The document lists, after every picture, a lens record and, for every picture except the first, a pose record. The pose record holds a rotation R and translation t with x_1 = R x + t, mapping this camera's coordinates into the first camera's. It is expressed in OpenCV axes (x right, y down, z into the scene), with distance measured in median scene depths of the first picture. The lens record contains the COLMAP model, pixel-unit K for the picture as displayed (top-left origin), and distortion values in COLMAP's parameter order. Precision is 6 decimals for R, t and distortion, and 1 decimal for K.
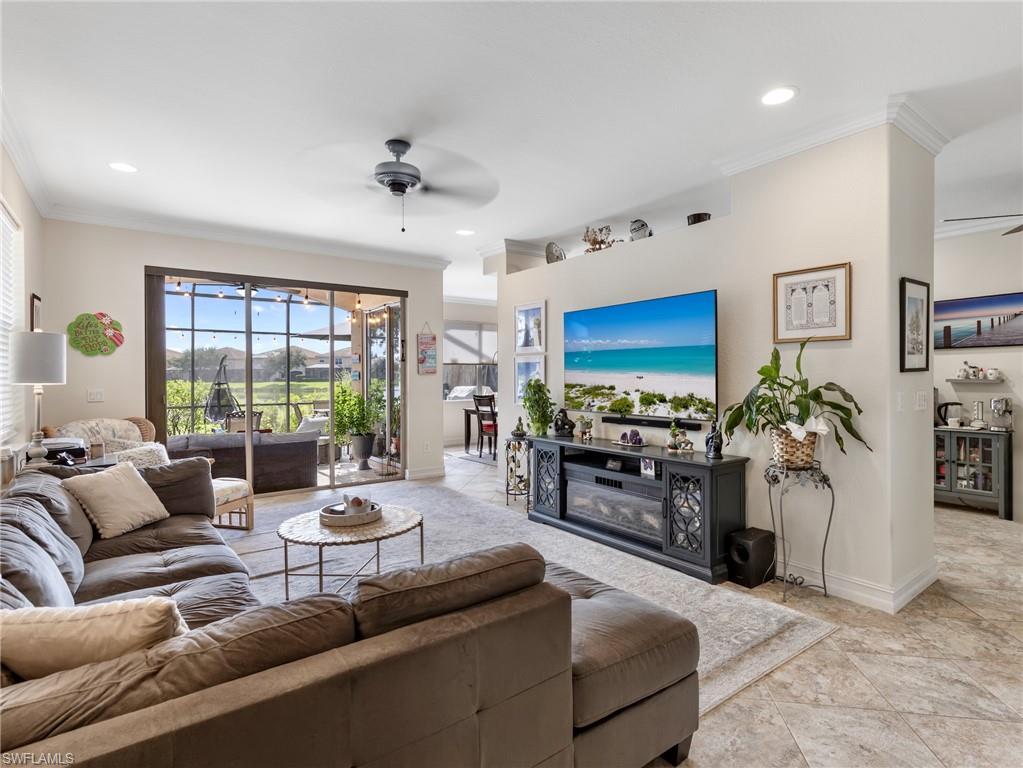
lens RADIAL K [[519.3, 0, 511.3], [0, 519.3, 384.2], [0, 0, 1]] dist [0.012165, -0.000148]
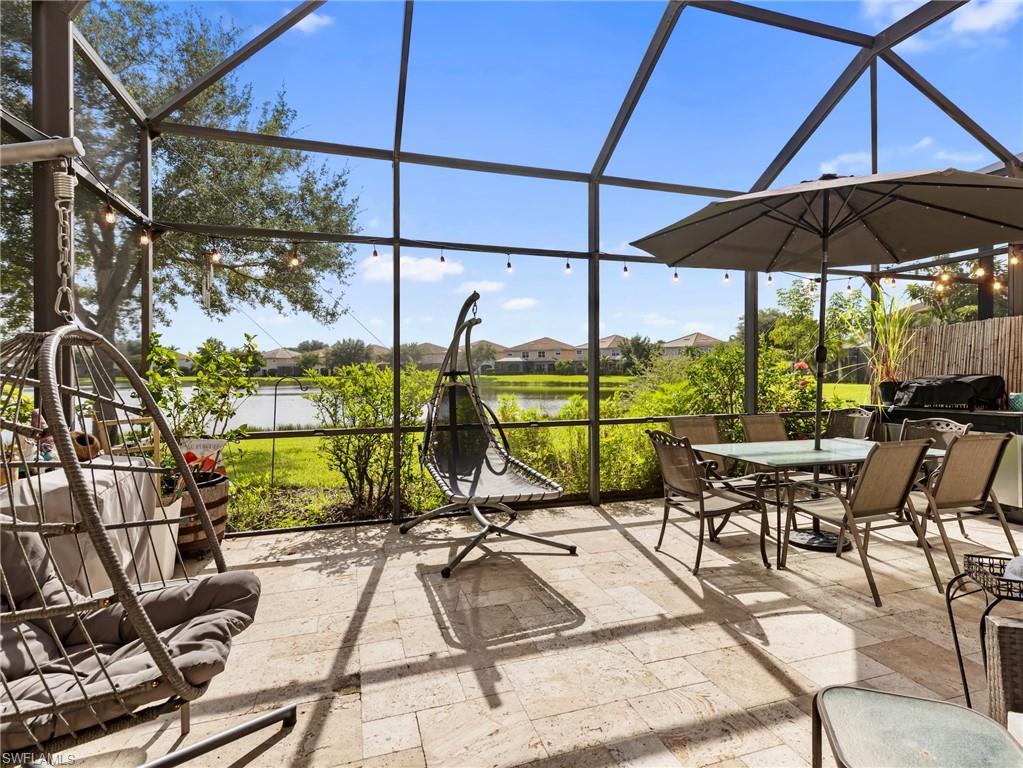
lens RADIAL K [[519.3, 0, 512.1], [0, 519.3, 384.0], [0, 0, 1]] dist [0.012165, -0.000148]
pose [[0.945114, 0.006559, -0.326674, -0.076458], [-0.002805, 0.999925, 0.011960, 0.000562], [0.326728, -0.010387, 0.945061, 0.125545]]
